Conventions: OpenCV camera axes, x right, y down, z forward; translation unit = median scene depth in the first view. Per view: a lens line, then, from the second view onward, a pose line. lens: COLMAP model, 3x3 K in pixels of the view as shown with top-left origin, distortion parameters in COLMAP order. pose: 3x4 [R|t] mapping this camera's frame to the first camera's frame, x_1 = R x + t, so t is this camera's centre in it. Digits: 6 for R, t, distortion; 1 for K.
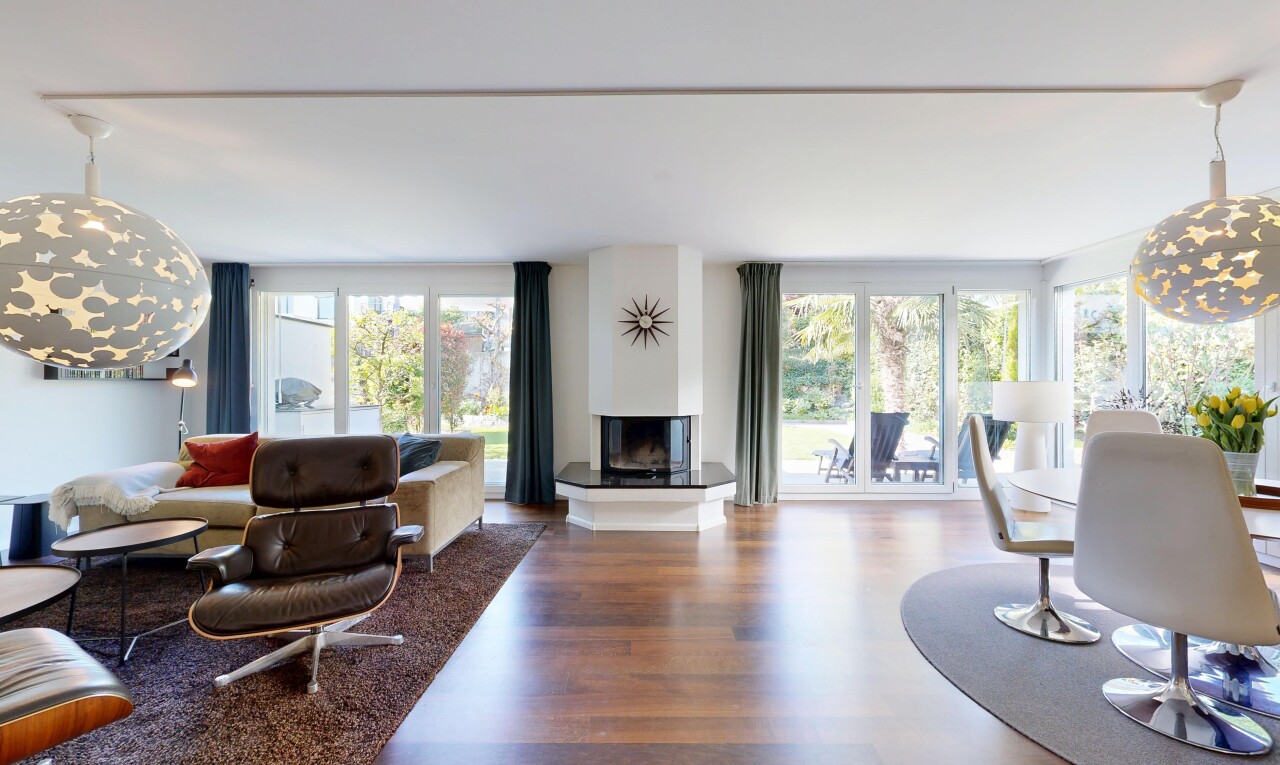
lens RADIAL K [[485.9, 0, 594.9], [0, 485.9, 376.9], [0, 0, 1]] dist [-0.000601, -0.000125]
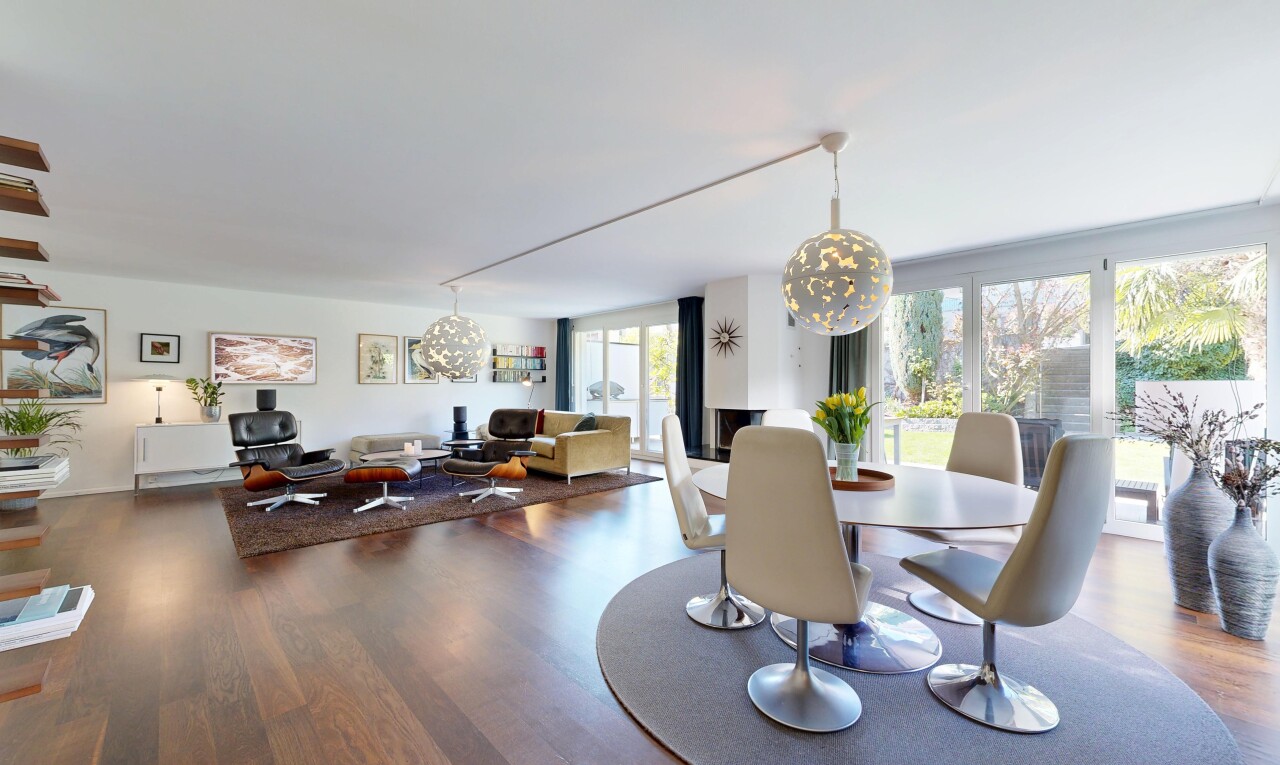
lens RADIAL K [[497.4, 0, 640.0], [0, 497.4, 382.5], [0, 0, 1]] dist [-0.000641, 0.000001]
pose [[0.688543, -0.001052, -0.725195, 0.920350], [0.008819, 0.999937, 0.006923, -0.003200], [0.725142, -0.011162, 0.688509, -0.092502]]
